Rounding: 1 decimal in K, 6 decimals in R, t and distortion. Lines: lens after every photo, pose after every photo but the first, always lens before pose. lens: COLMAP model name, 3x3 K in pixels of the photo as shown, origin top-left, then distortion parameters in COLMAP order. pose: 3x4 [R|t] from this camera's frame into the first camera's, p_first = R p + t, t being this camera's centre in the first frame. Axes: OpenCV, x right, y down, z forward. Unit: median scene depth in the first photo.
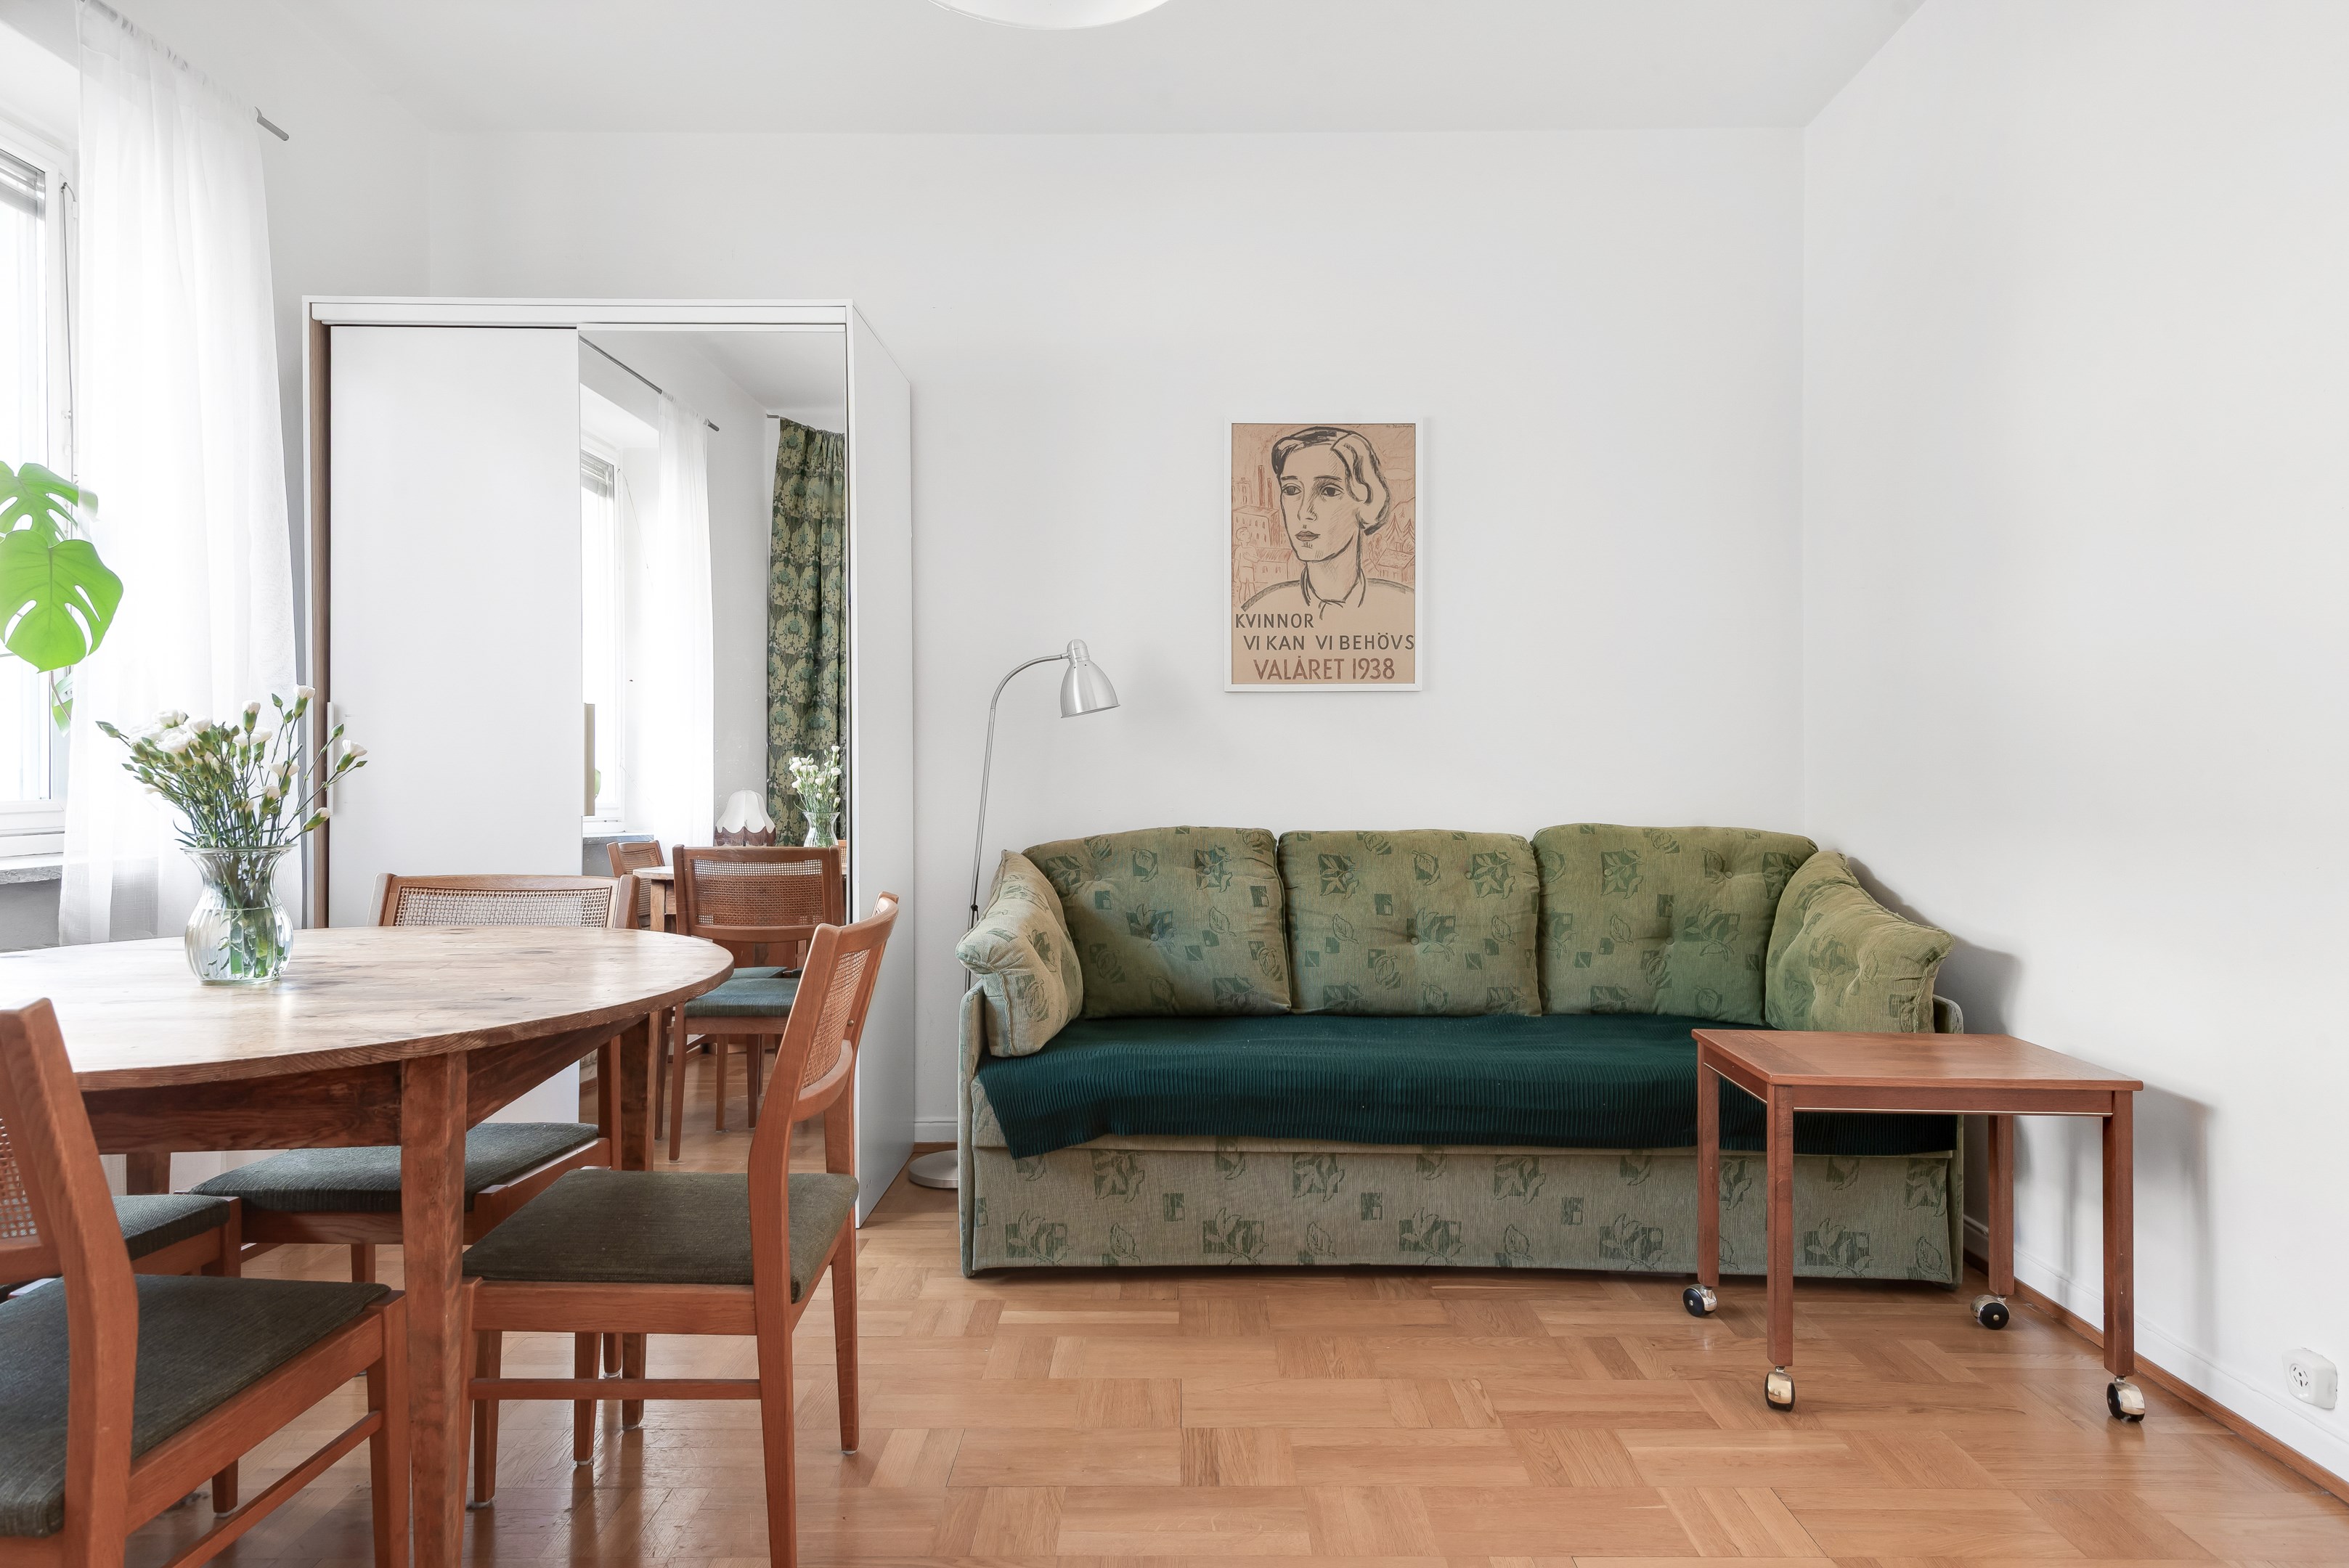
lens RADIAL K [[1341.3, 0, 1174.5], [0, 1341.3, 784.0], [0, 0, 1]] dist [0.062493, -0.056420]
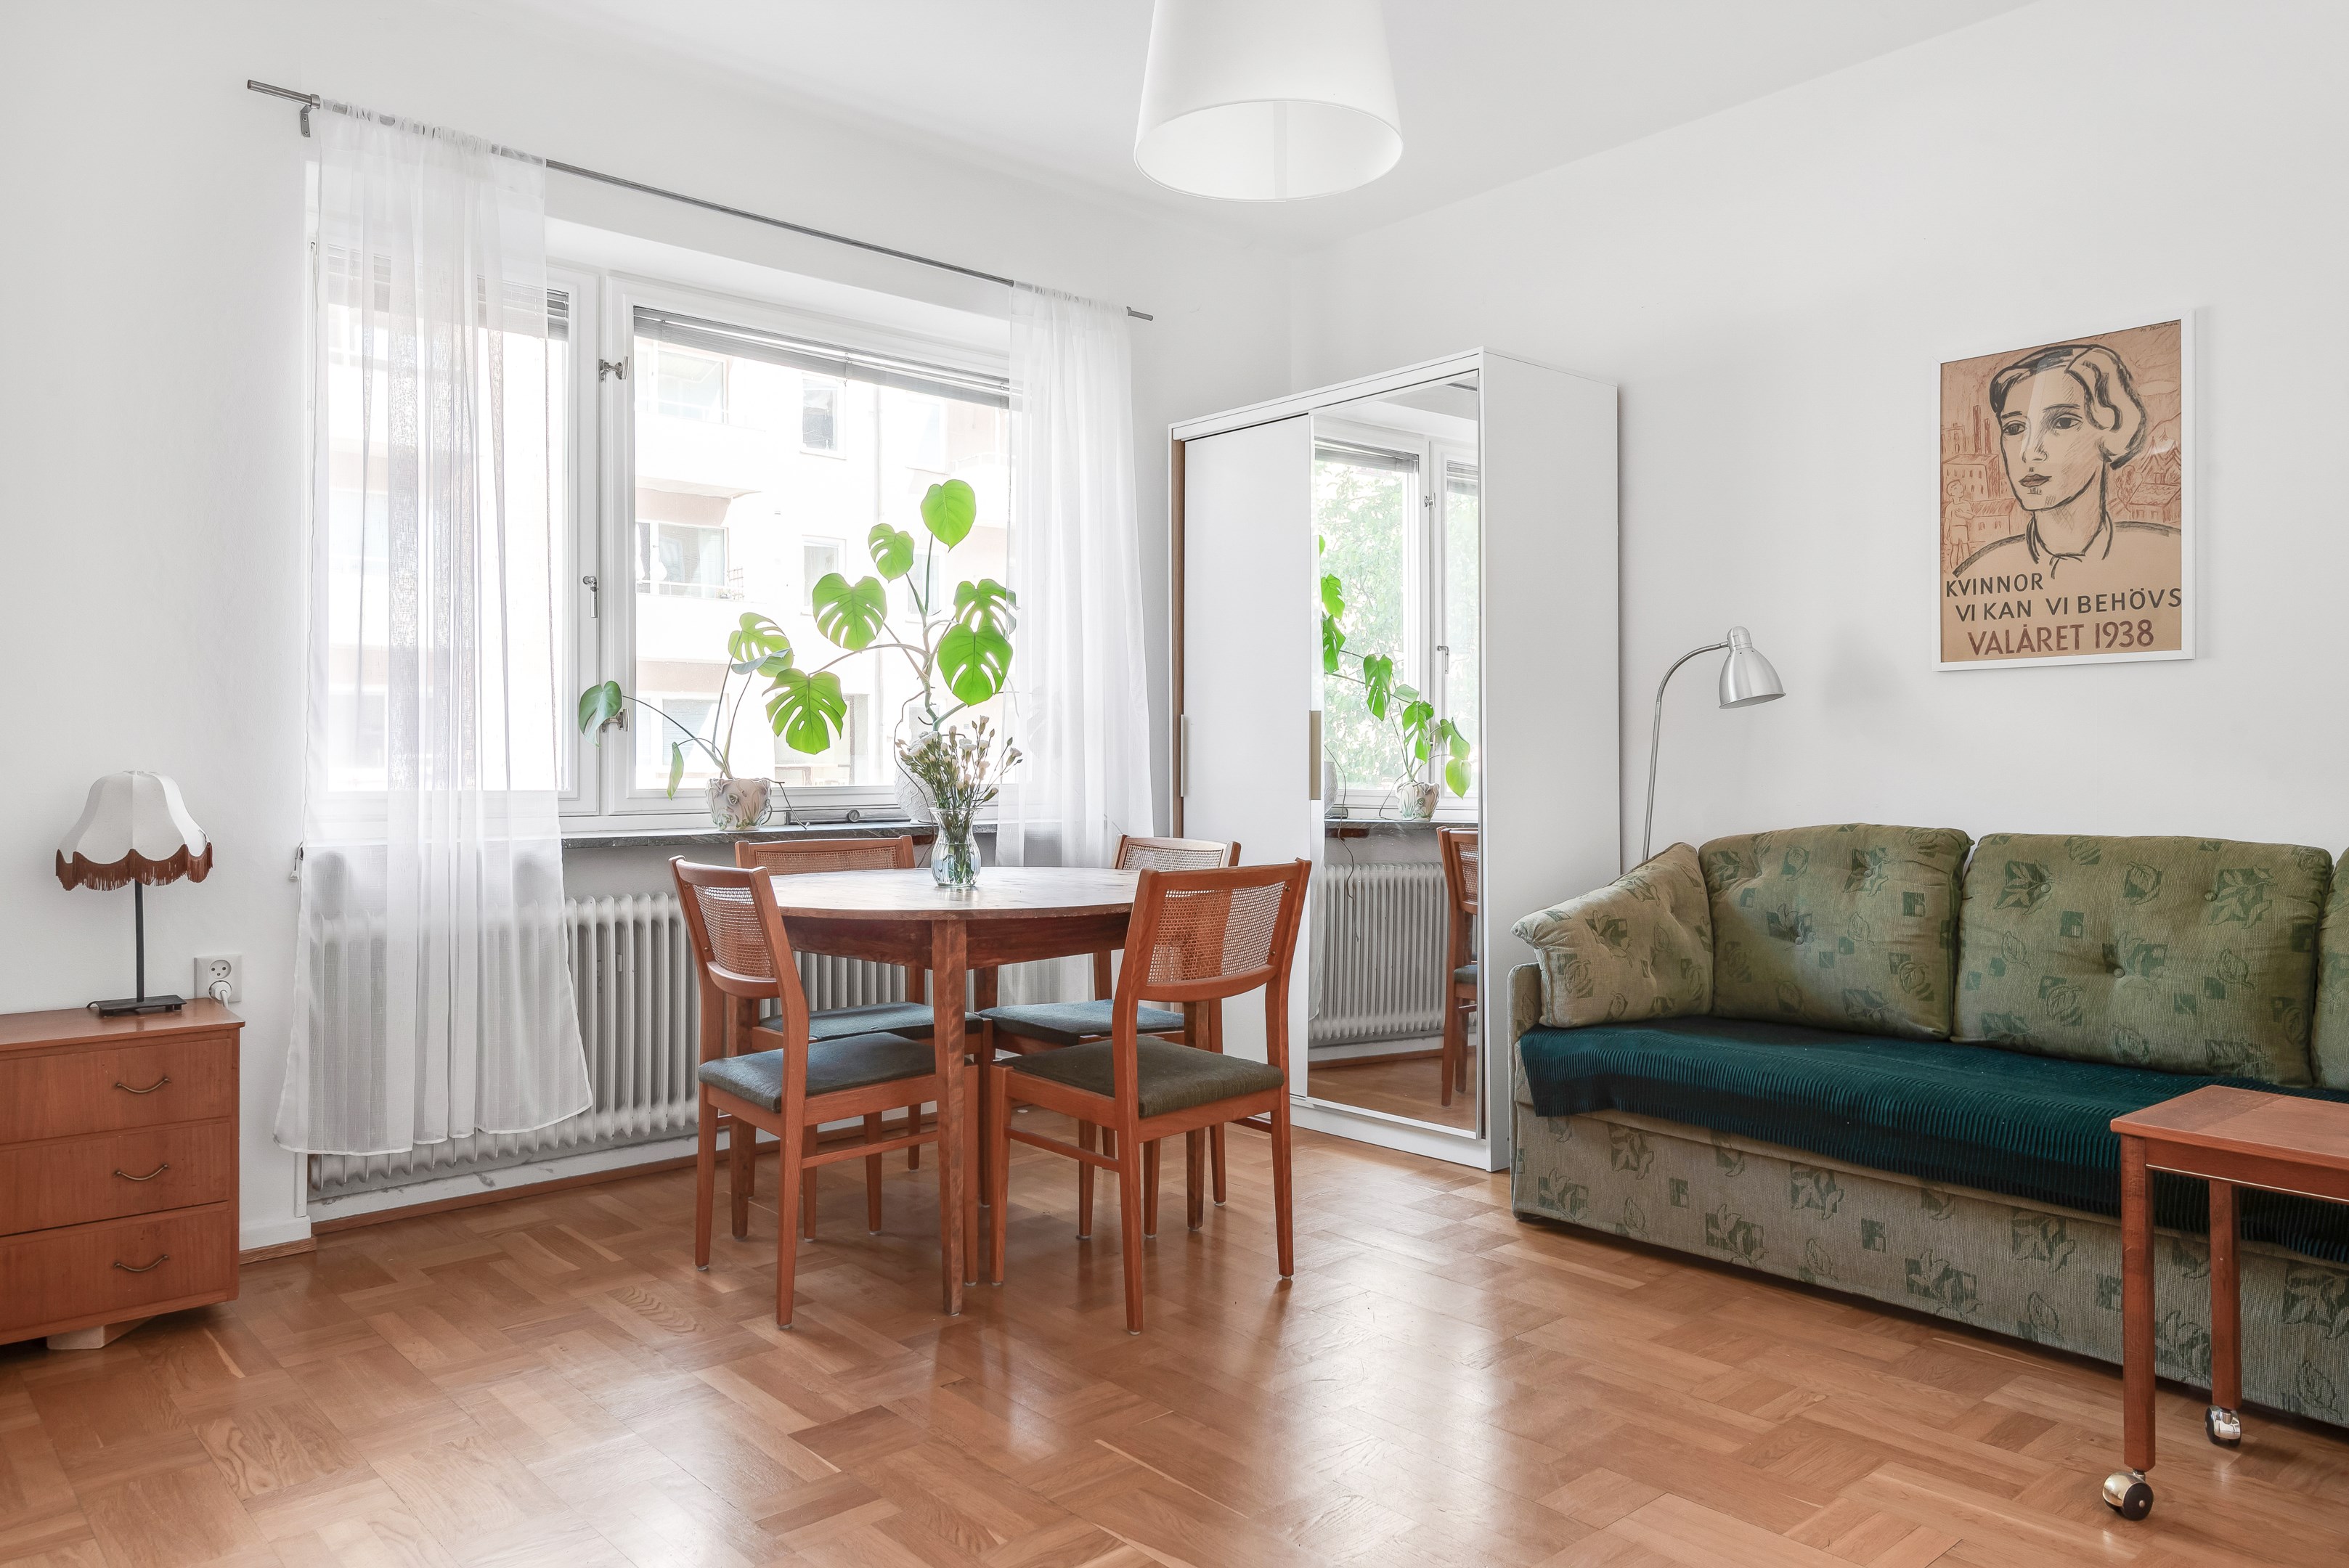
lens RADIAL K [[1717.1, 0, 1178.0], [0, 1717.1, 768.4], [0, 0, 1]] dist [0.072611, -0.064599]
pose [[0.643006, 0.000286, -0.765861, 0.624024], [-0.003648, 0.999990, -0.002689, -0.001037], [0.765852, 0.004523, 0.643001, -0.107189]]
